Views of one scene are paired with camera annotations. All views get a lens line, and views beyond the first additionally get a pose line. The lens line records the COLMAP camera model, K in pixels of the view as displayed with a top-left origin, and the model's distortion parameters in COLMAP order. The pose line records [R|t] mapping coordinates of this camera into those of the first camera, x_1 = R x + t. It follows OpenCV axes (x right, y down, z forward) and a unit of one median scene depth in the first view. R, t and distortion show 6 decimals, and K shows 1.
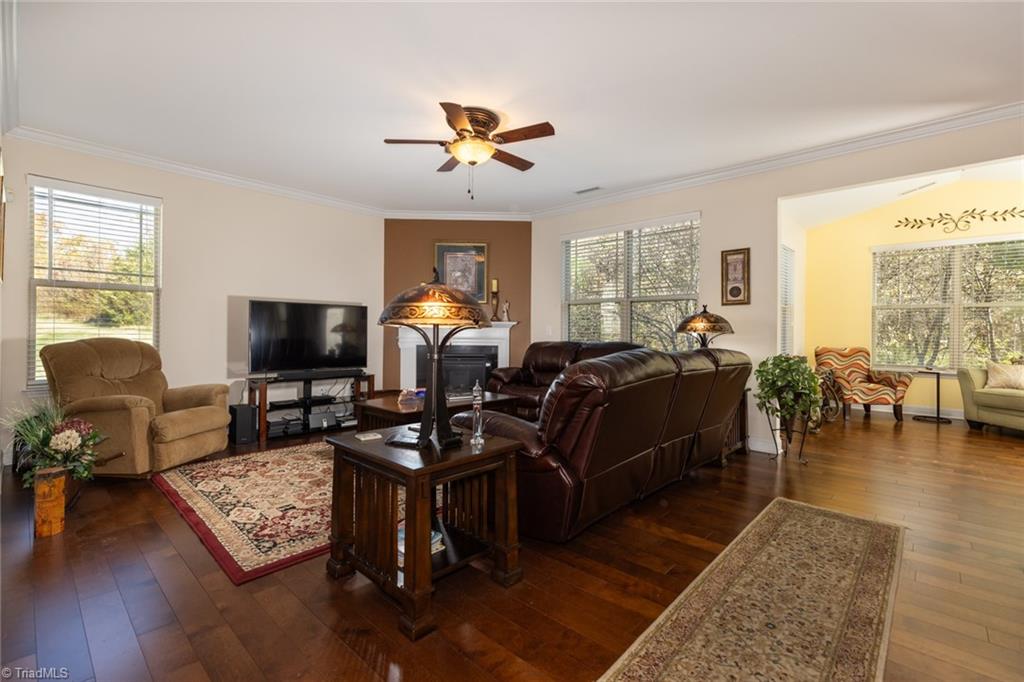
lens RADIAL K [[455.1, 0, 510.7], [0, 455.1, 341.3], [0, 0, 1]] dist [0.003870, 0.001328]
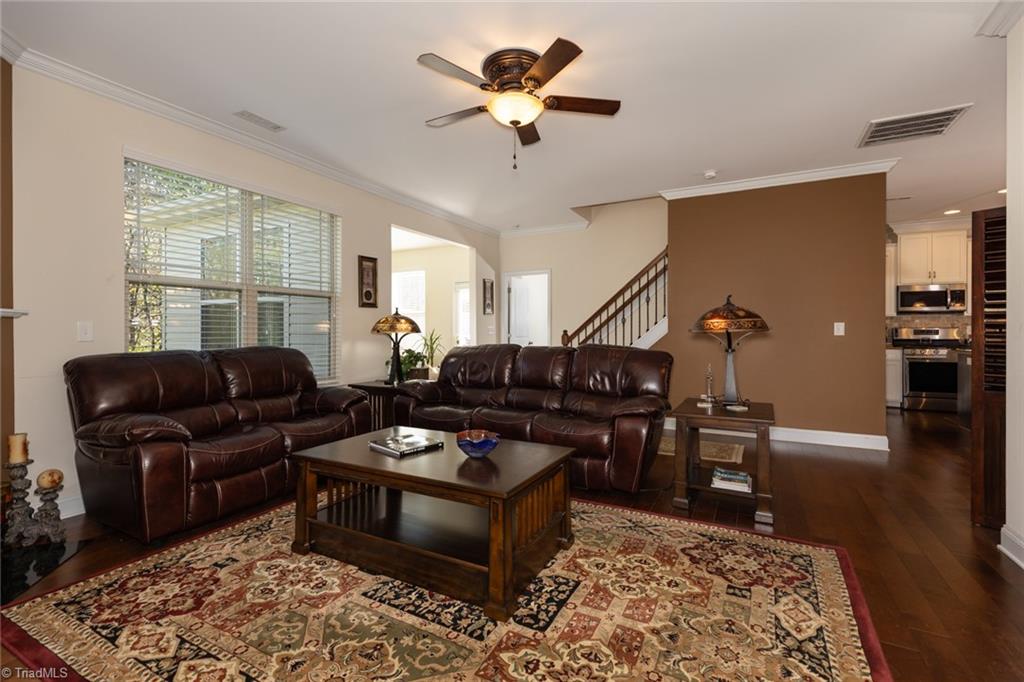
lens RADIAL K [[455.1, 0, 510.6], [0, 455.1, 331.6], [0, 0, 1]] dist [0.003870, 0.001328]
pose [[-0.254290, -0.014656, 0.967017, -0.595284], [0.011934, 0.999761, 0.018290, -0.031064], [-0.967054, 0.016191, -0.254055, 0.834219]]
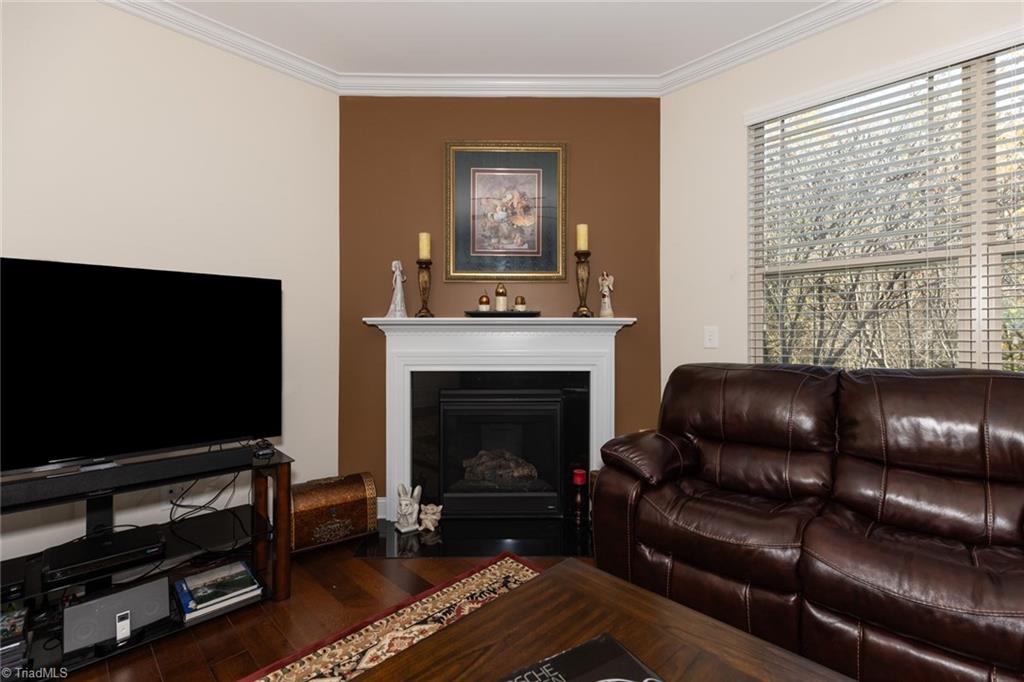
lens RADIAL K [[455.1, 0, 516.0], [0, 455.1, 335.1], [0, 0, 1]] dist [0.003870, 0.001328]
pose [[0.999647, -0.012117, -0.023659, -0.112434], [0.011758, 0.999815, -0.015239, -0.023888], [0.023840, 0.014956, 0.999604, 0.671908]]
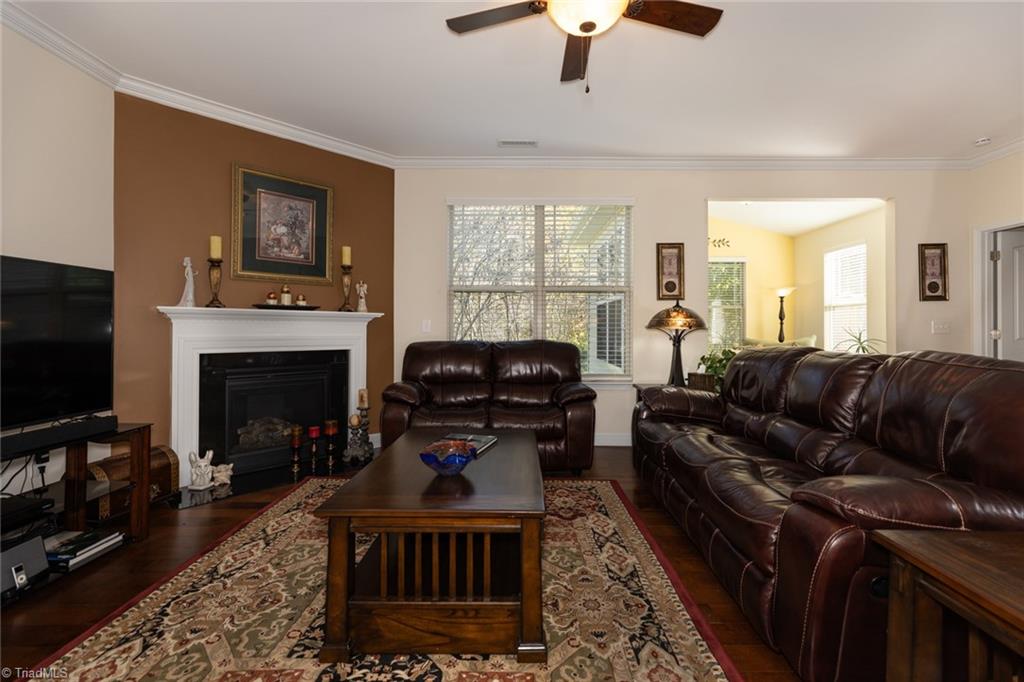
lens RADIAL K [[455.1, 0, 520.1], [0, 455.1, 333.3], [0, 0, 1]] dist [0.003870, 0.001328]
pose [[0.730316, -0.014010, 0.682966, -0.364432], [0.014110, 0.999886, 0.005422, -0.015755], [-0.682964, 0.005677, 0.730430, 0.444871]]
